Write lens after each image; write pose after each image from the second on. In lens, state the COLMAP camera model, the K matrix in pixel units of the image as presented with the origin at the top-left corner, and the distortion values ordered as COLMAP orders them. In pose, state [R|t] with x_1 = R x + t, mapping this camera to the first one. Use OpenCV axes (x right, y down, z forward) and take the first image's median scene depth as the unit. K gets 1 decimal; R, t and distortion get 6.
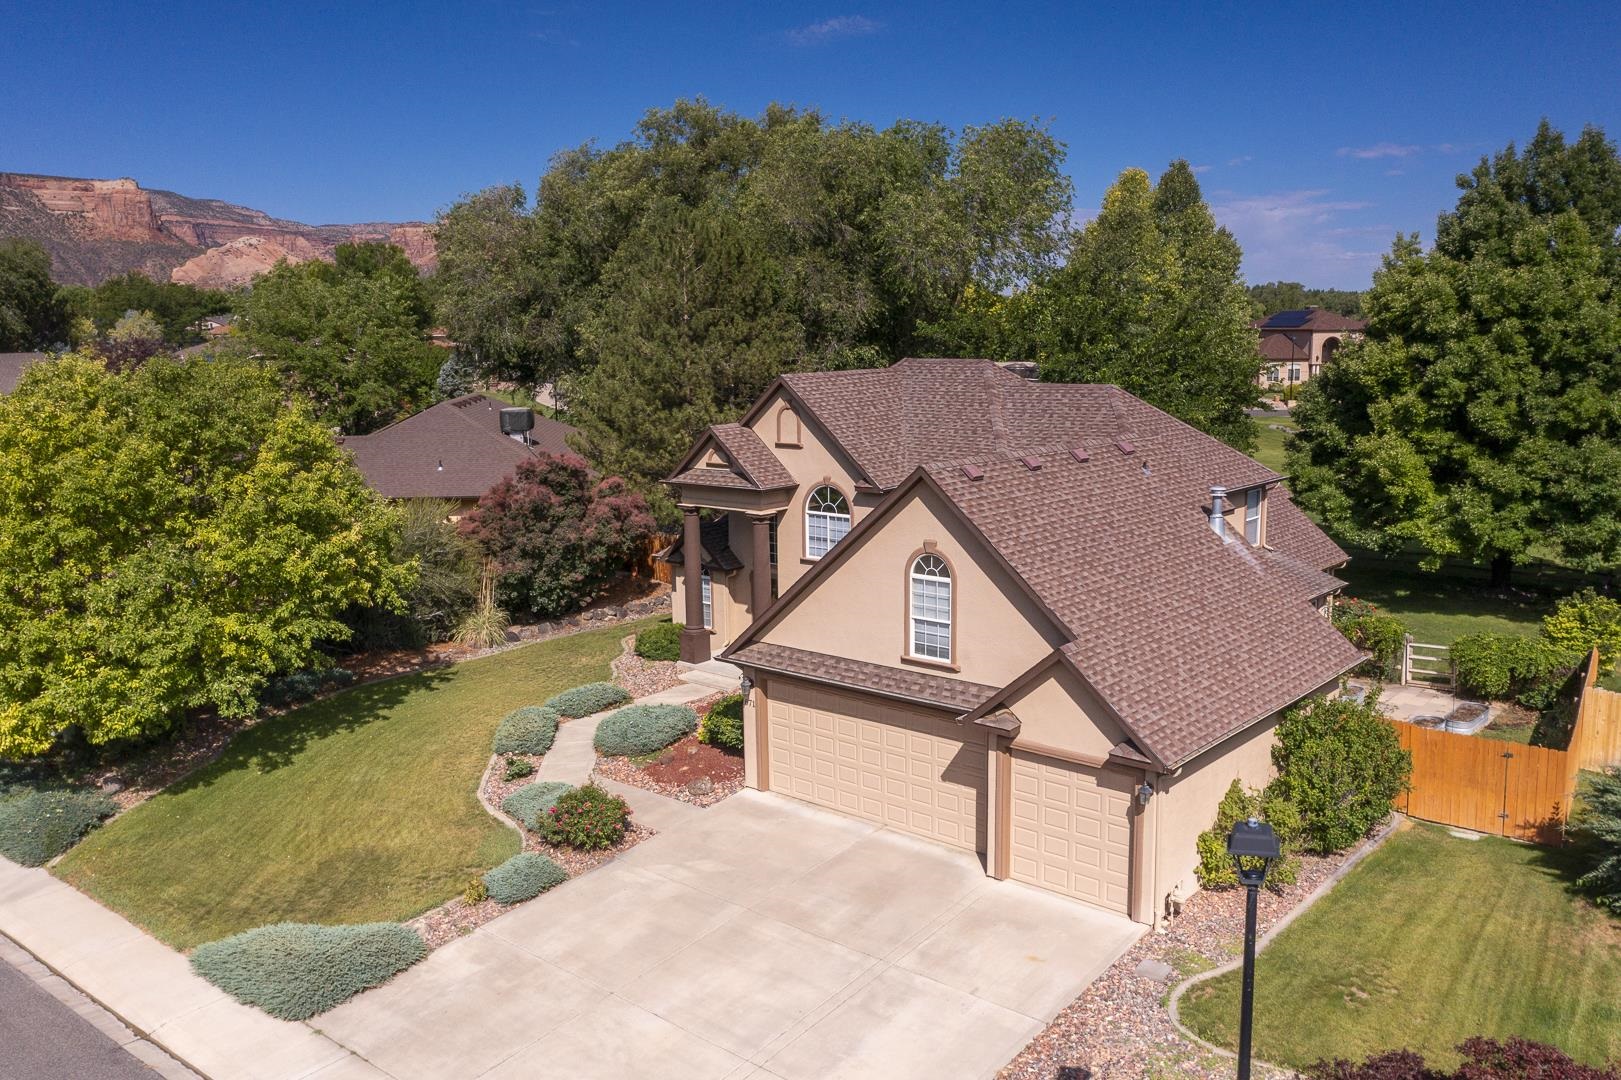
lens RADIAL K [[1310.0, 0, 811.7], [0, 1310.0, 553.1], [0, 0, 1]] dist [-0.007878, 0.000976]
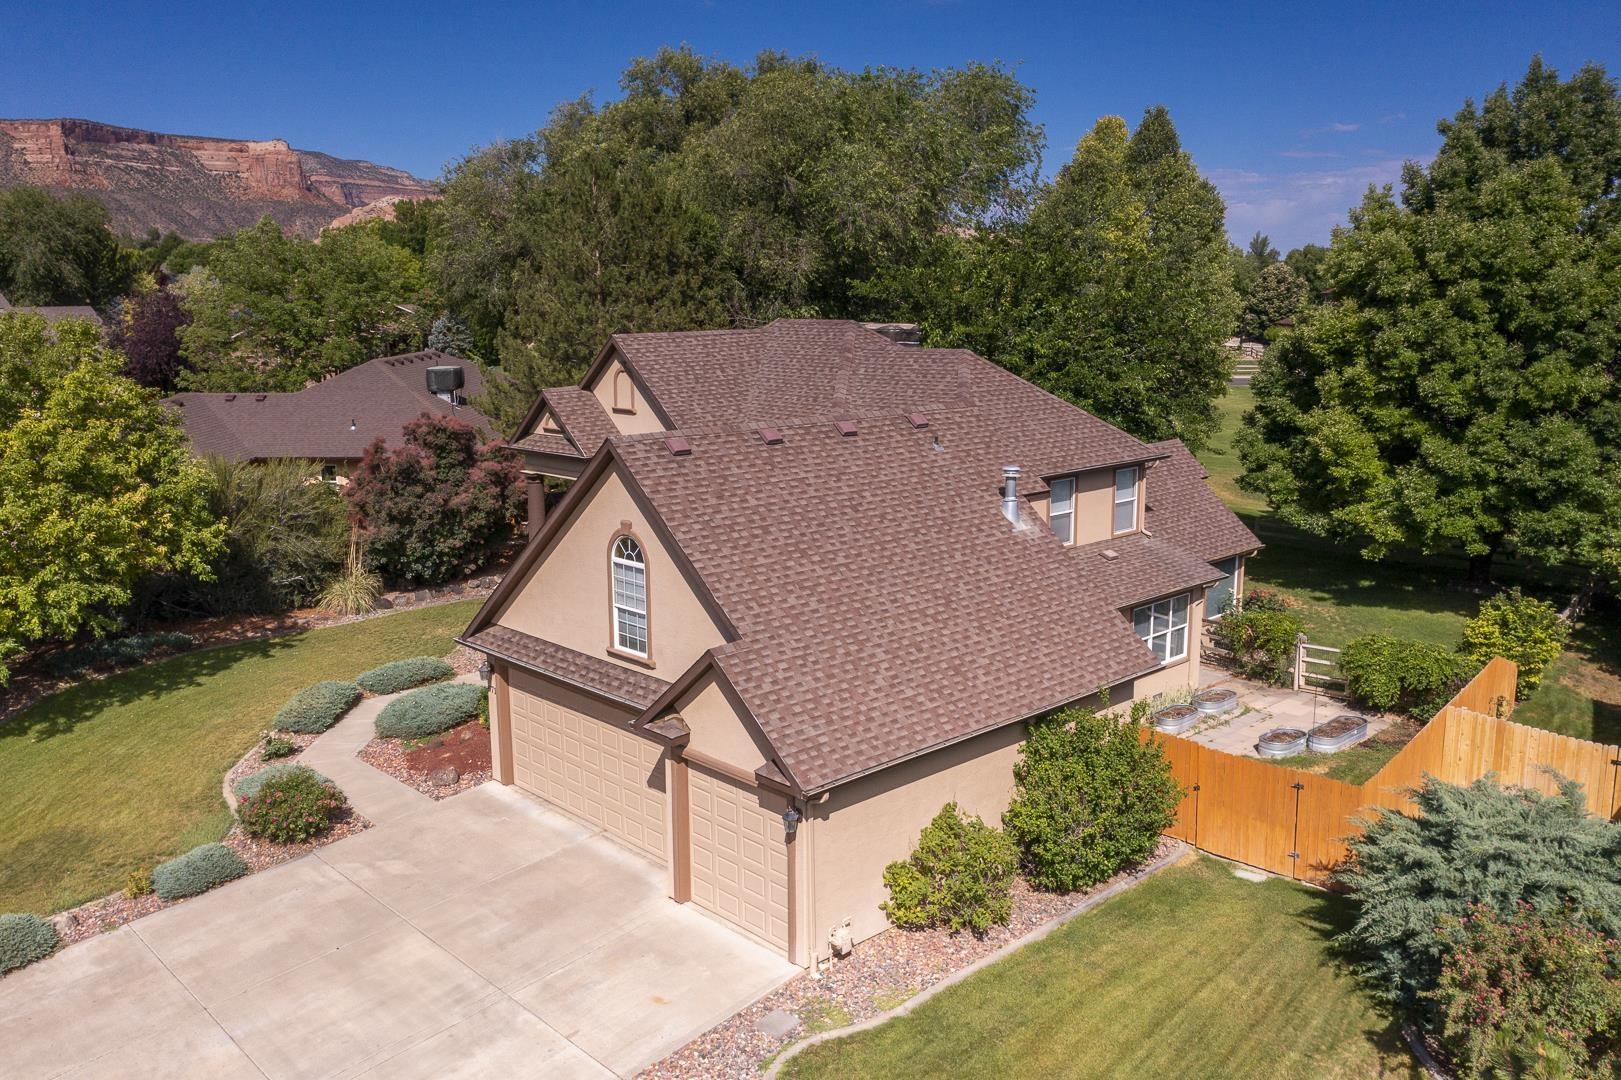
lens RADIAL K [[1310.0, 0, 810.3], [0, 1310.0, 542.2], [0, 0, 1]] dist [-0.007878, 0.000976]
pose [[0.995186, 0.026101, -0.094465, 0.229181], [-0.024142, 0.999470, 0.021821, -0.013526], [0.094985, -0.019435, 0.995289, 0.090382]]
